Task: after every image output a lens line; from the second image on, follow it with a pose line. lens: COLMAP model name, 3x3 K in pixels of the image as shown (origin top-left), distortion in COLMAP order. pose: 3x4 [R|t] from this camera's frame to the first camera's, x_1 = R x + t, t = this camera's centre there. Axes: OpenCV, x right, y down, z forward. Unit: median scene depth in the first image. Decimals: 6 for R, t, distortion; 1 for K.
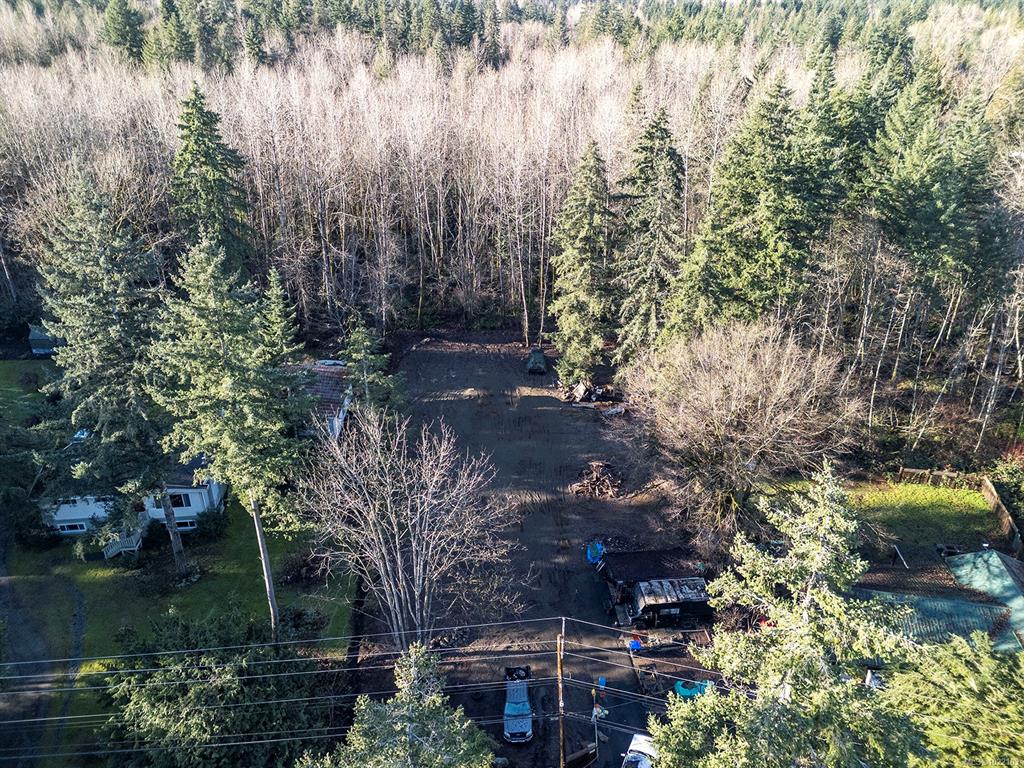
lens RADIAL K [[751.7, 0, 508.4], [0, 751.7, 380.5], [0, 0, 1]] dist [0.073706, -0.057288]
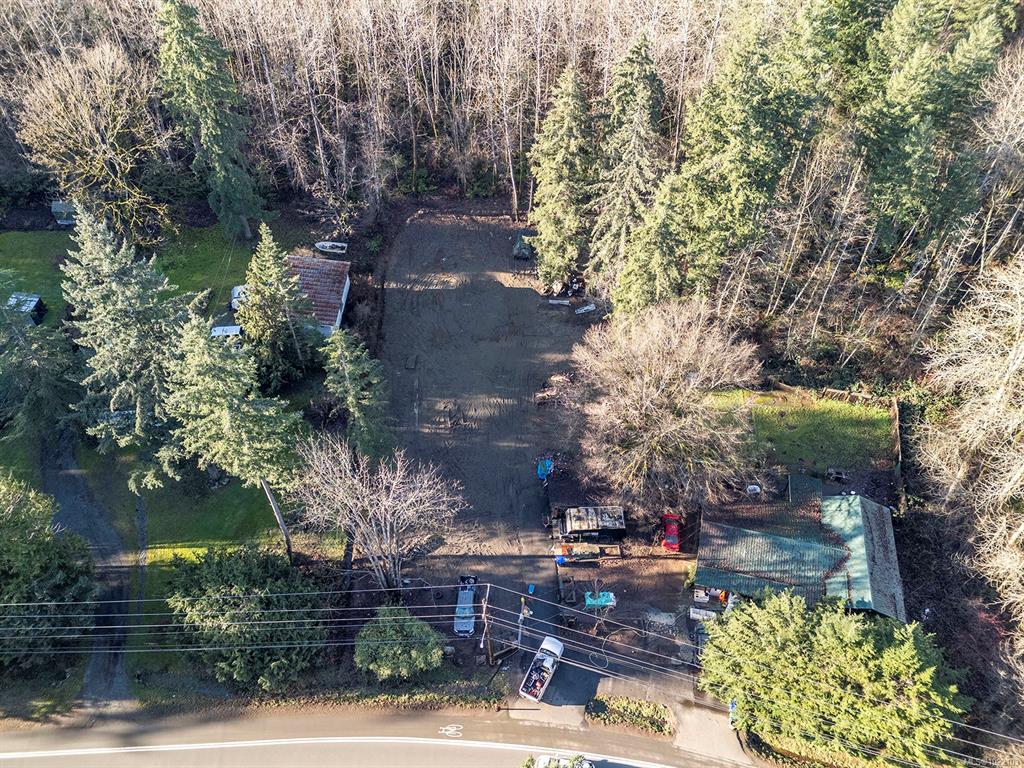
lens RADIAL K [[751.7, 0, 508.1], [0, 751.7, 382.2], [0, 0, 1]] dist [0.073706, -0.057288]
pose [[0.998730, 0.036832, -0.034388, 0.079124], [-0.022195, 0.934222, 0.356000, -0.289103], [0.045238, -0.354785, 0.933853, -0.083230]]
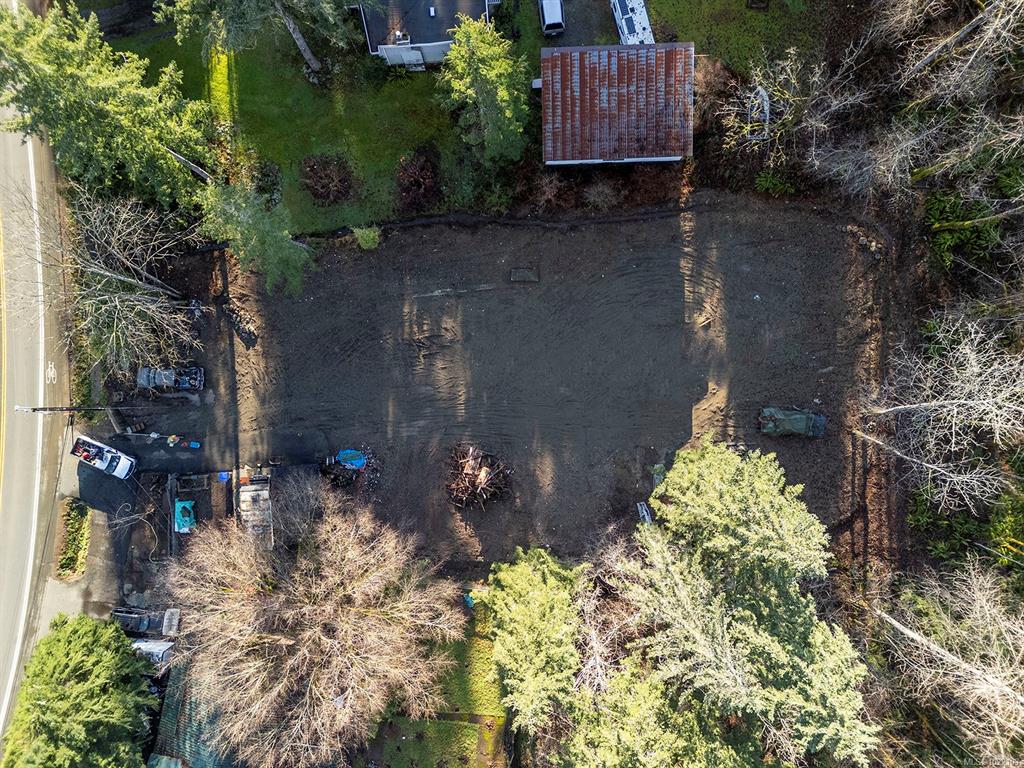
lens RADIAL K [[751.7, 0, 515.3], [0, 751.7, 379.8], [0, 0, 1]] dist [0.073706, -0.057288]
pose [[-0.012575, 0.999899, 0.006597, -0.000523], [-0.417556, -0.011246, 0.908582, -0.677107], [0.908564, 0.008671, 0.417655, 0.659205]]
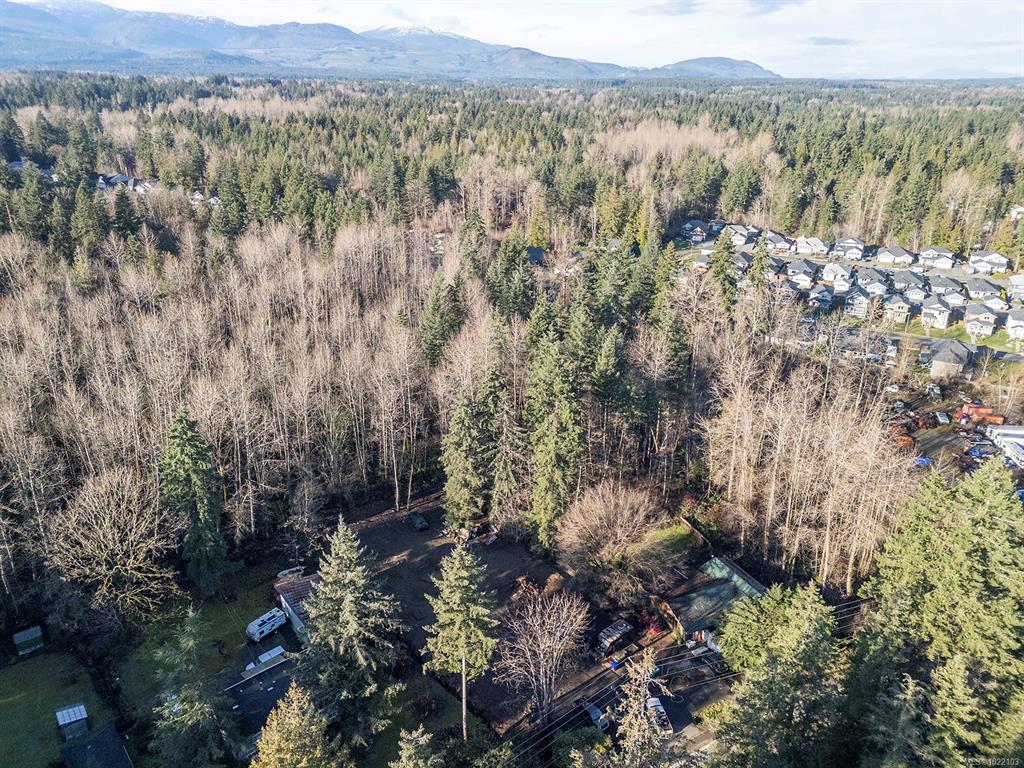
lens RADIAL K [[751.7, 0, 512.1], [0, 751.7, 382.8], [0, 0, 1]] dist [0.073706, -0.057288]
pose [[0.825286, -0.207361, 0.525267, -0.678054], [0.245846, 0.969302, -0.003613, -0.304232], [-0.508393, 0.132117, 0.850930, -0.464865]]
